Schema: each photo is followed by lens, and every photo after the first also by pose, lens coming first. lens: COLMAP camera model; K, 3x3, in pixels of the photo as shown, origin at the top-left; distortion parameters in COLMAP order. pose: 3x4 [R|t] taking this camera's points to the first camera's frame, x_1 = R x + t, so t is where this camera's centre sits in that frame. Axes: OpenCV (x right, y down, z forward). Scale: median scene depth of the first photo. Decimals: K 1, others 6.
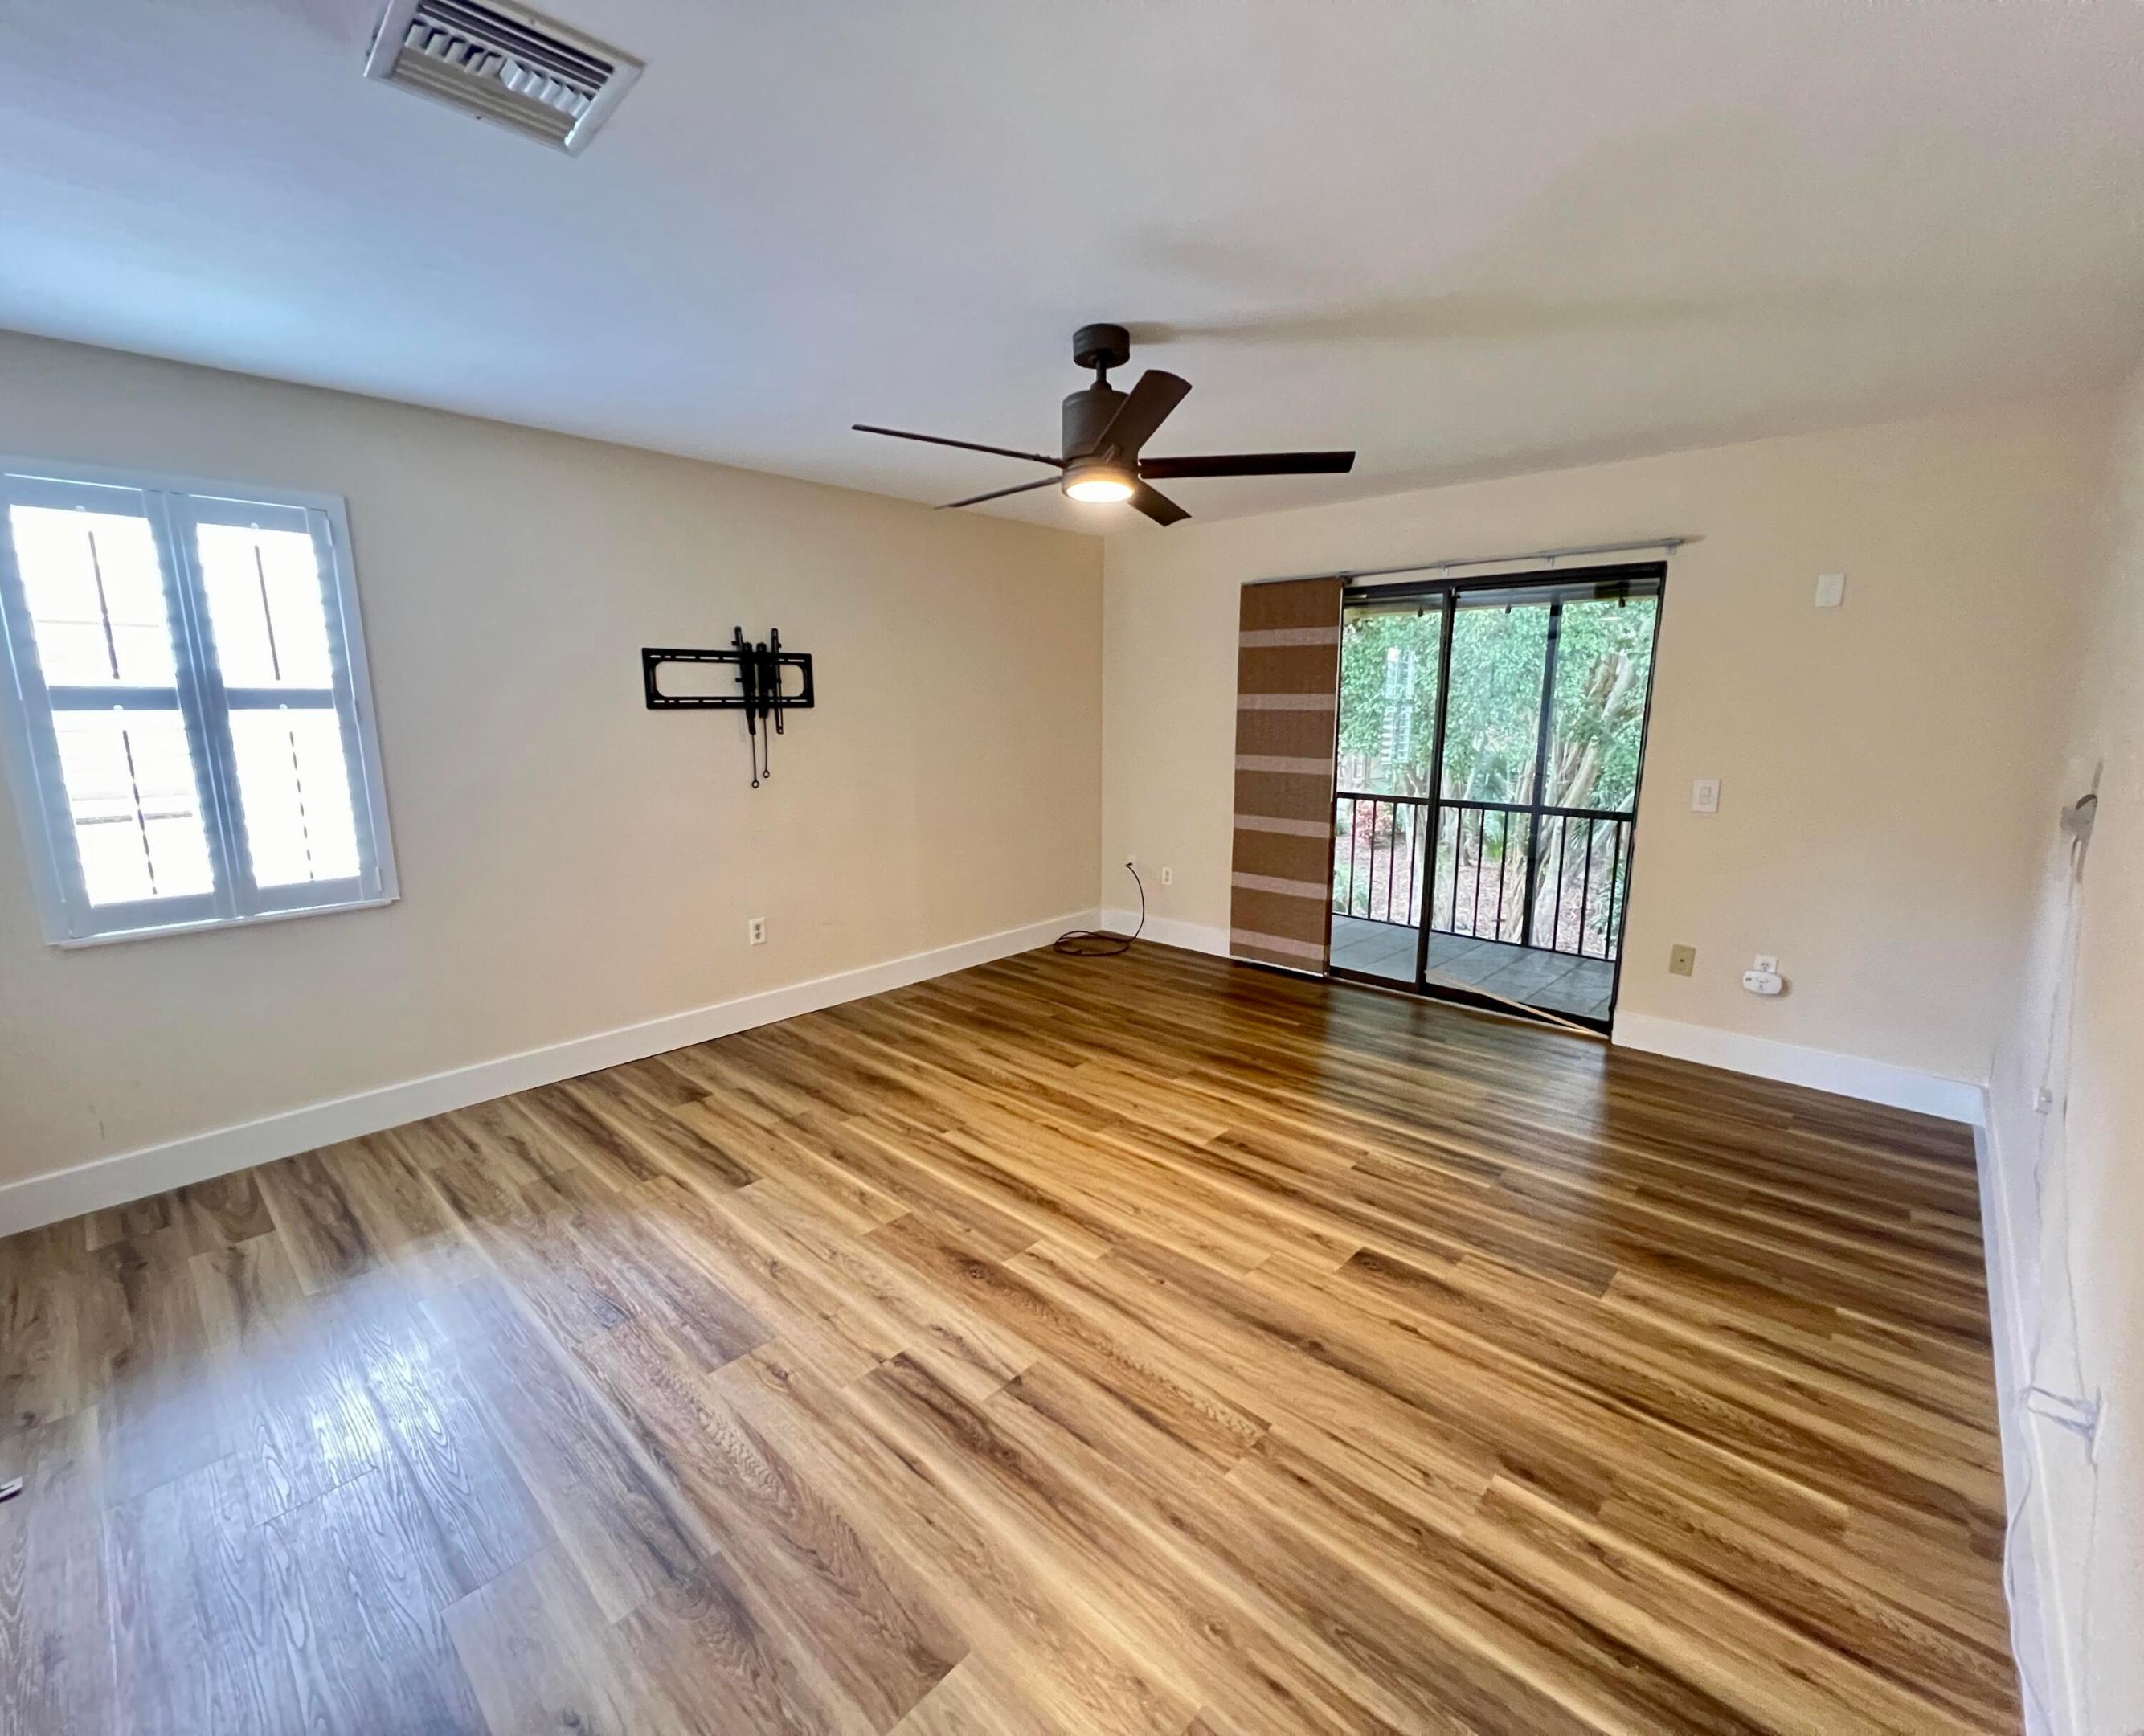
lens RADIAL K [[933.3, 0, 1072.0], [0, 933.3, 868.0], [0, 0, 1]] dist [-0.000990, -0.001276]
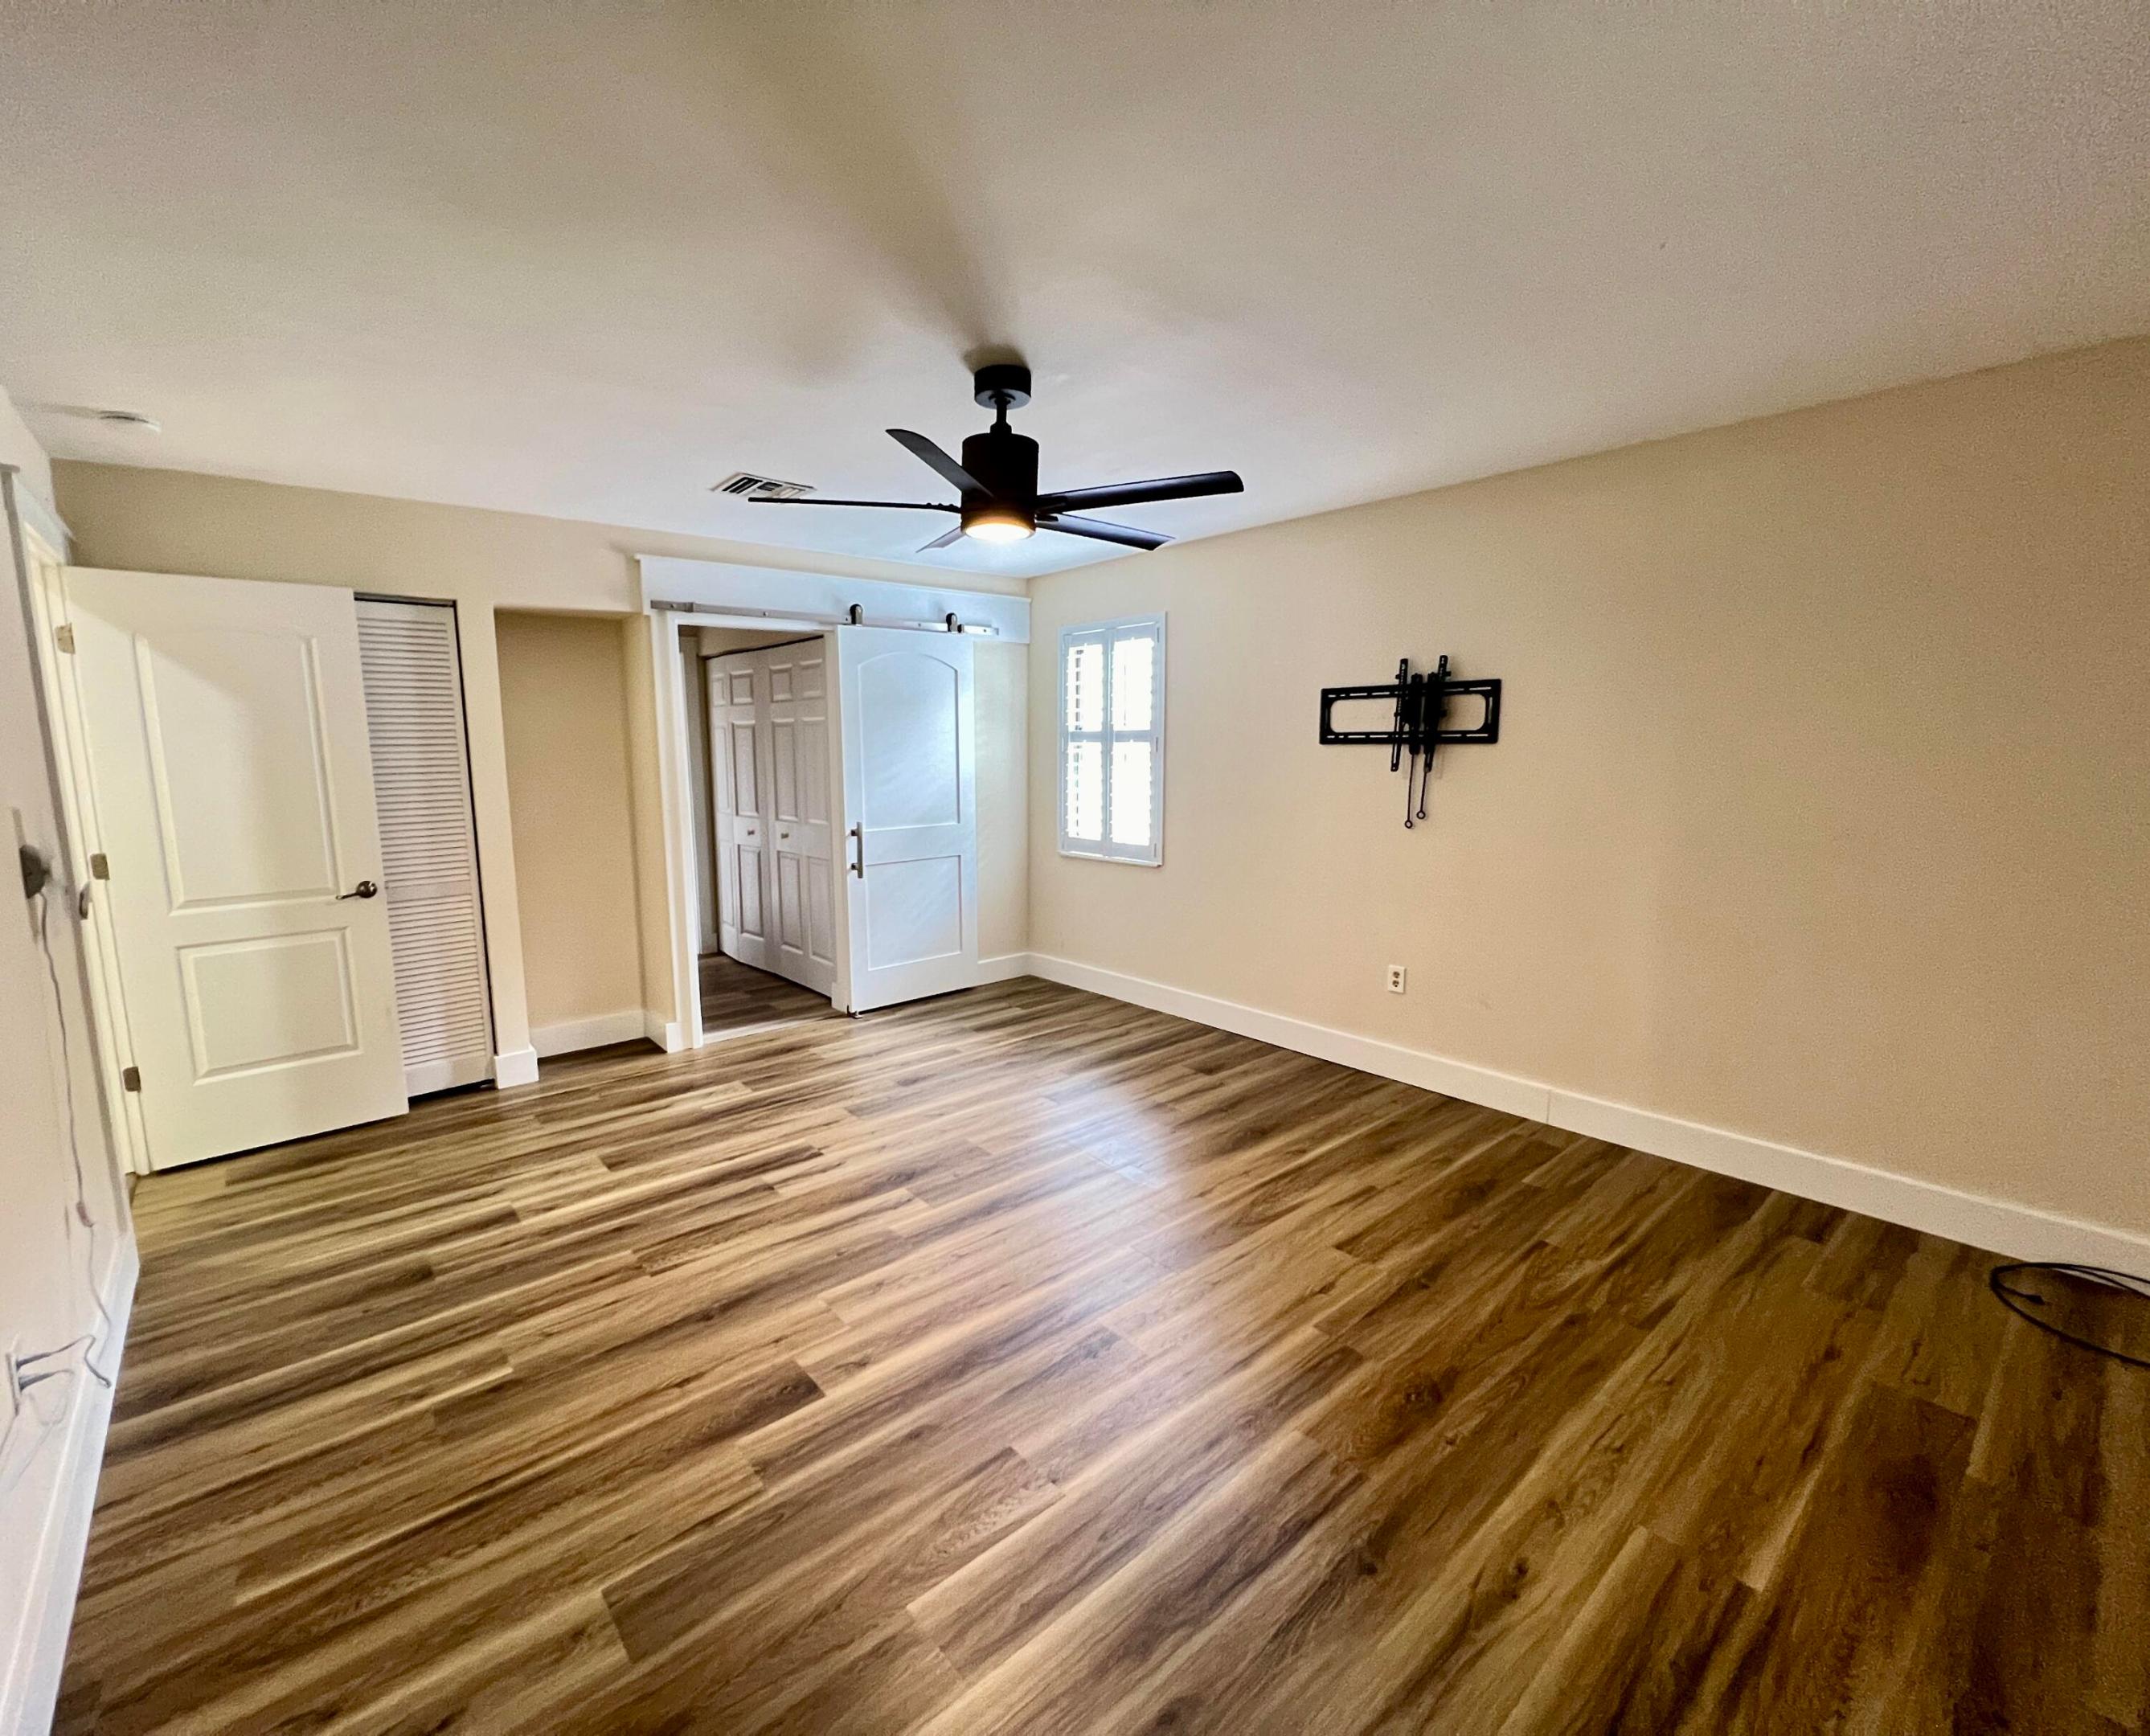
lens RADIAL K [[902.1, 0, 981.3], [0, 902.1, 870.1], [0, 0, 1]] dist [0.002315, 0.000341]
pose [[-0.145672, 0.146828, -0.978377, 0.802463], [-0.165792, 0.971318, 0.170453, -0.167145], [0.975342, 0.187038, -0.117151, 0.905018]]
